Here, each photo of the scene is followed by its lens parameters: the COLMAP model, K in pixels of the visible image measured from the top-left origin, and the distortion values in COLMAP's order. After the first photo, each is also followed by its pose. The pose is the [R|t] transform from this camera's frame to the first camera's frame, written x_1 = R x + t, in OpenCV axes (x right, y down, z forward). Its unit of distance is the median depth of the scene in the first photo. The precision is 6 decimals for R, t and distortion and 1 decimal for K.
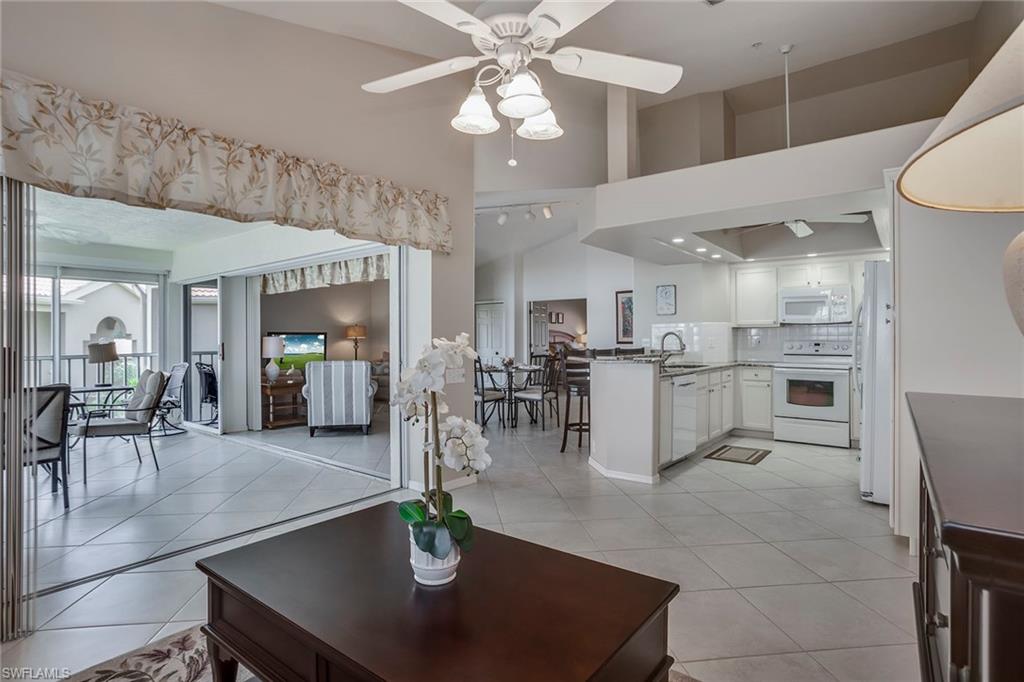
lens RADIAL K [[533.1, 0, 512.0], [0, 533.1, 341.0], [0, 0, 1]] dist [-0.032137, 0.000167]
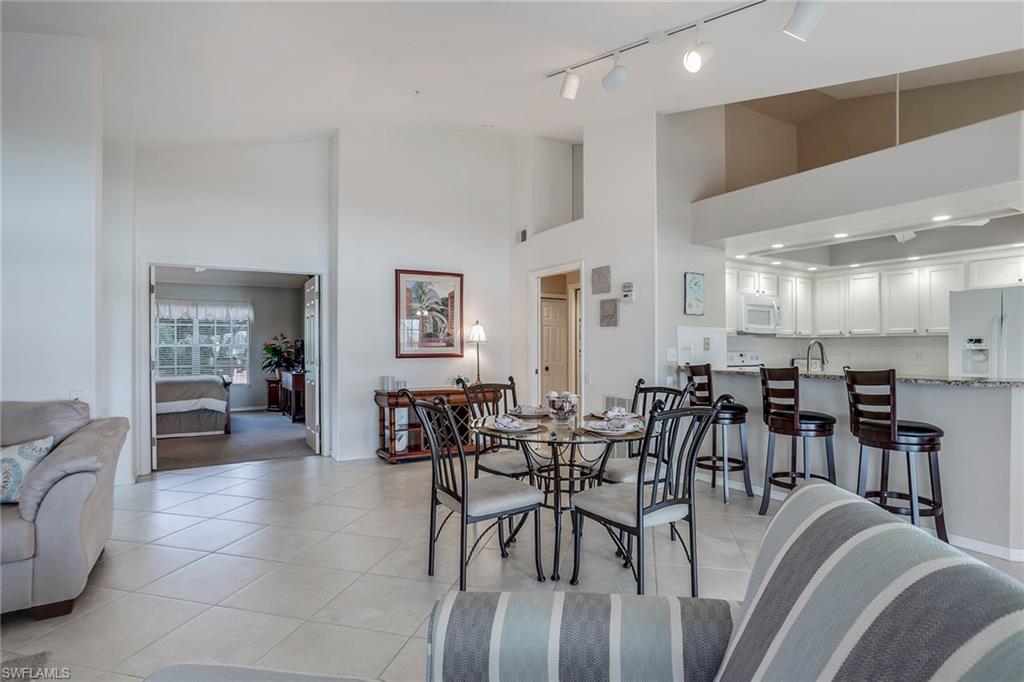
lens RADIAL K [[521.1, 0, 509.3], [0, 521.1, 350.3], [0, 0, 1]] dist [-0.055058, 0.035223]
pose [[0.360472, -0.000068, 0.932770, -0.398883], [0.004989, 0.999986, -0.001855, -0.002549], [-0.932757, 0.005322, 0.360467, 0.911099]]
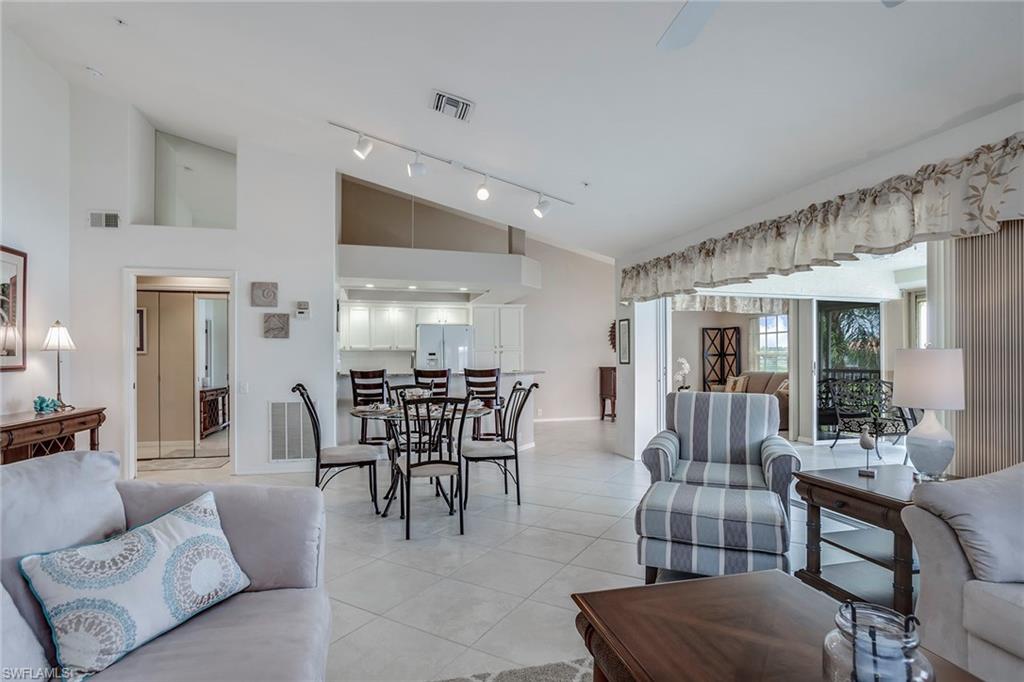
lens RADIAL K [[525.1, 0, 502.6], [0, 525.1, 358.3], [0, 0, 1]] dist [-0.061145, 0.040350]
pose [[-0.786243, 0.007130, 0.617876, -0.430687], [0.009565, 0.999954, 0.000632, -0.002733], [-0.617843, 0.006407, -0.786275, 1.407384]]
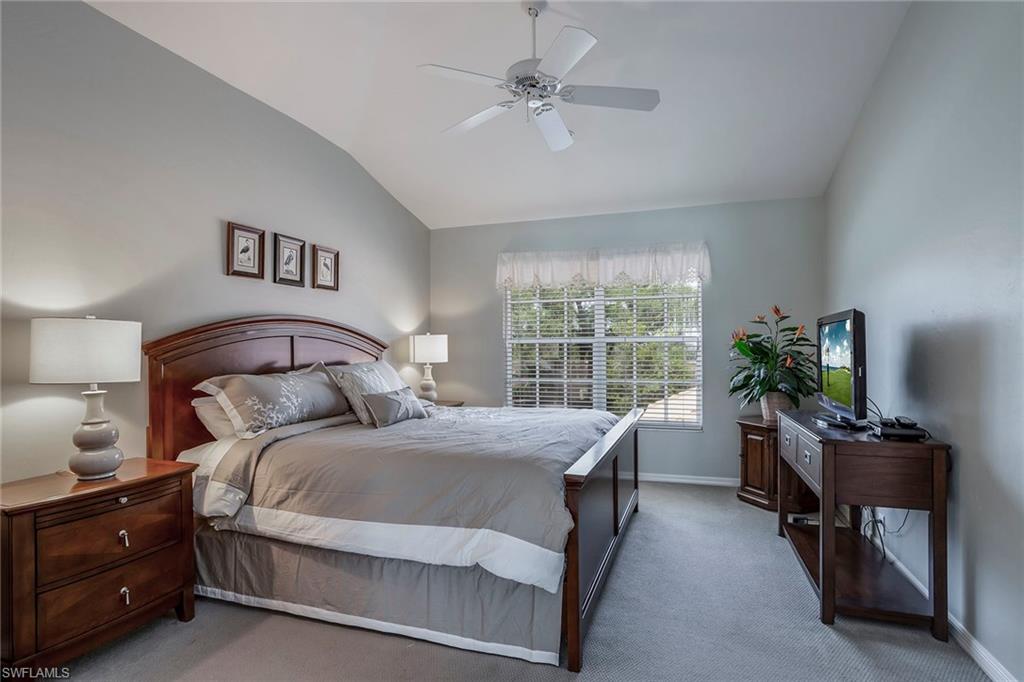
lens RADIAL K [[521.1, 0, 512.0], [0, 521.1, 338.6], [0, 0, 1]] dist [-0.061946, 0.036855]
pose [[0.948890, 0.003460, 0.315588, 0.199760], [0.003540, 0.999760, -0.021605, -0.008070], [-0.315587, 0.021619, 0.948650, 1.515823]]
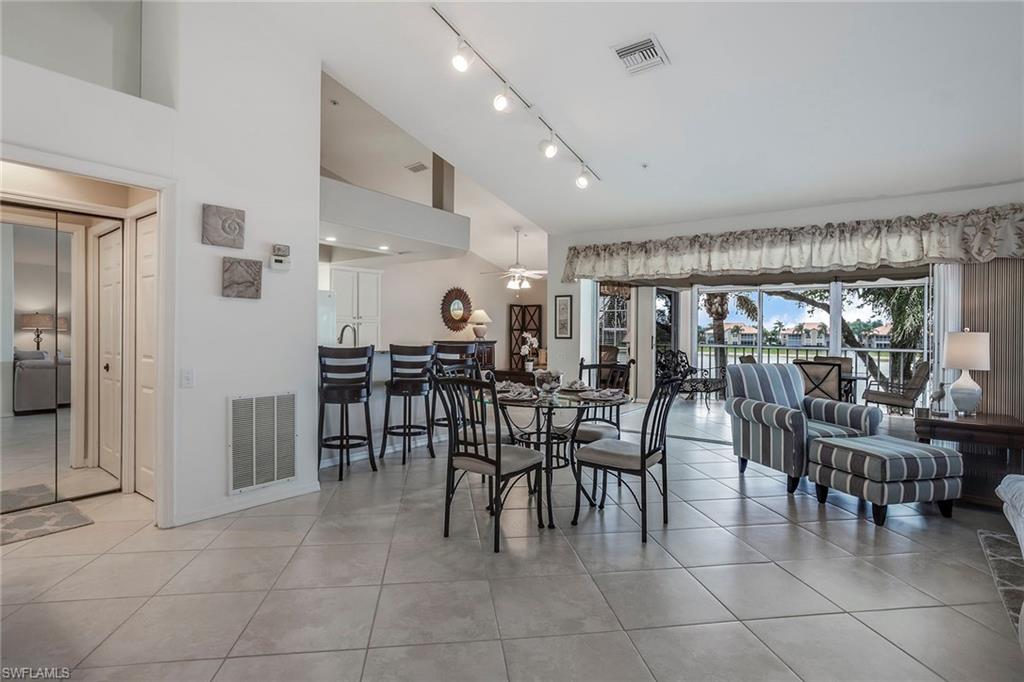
lens RADIAL K [[521.1, 0, 512.0], [0, 521.1, 338.6], [0, 0, 1]] dist [-0.061946, 0.036855]
pose [[-0.999867, -0.003721, -0.015865, 0.033248], [-0.004009, 0.999826, 0.018218, -0.006751], [0.015795, 0.018279, -0.999708, 1.490577]]
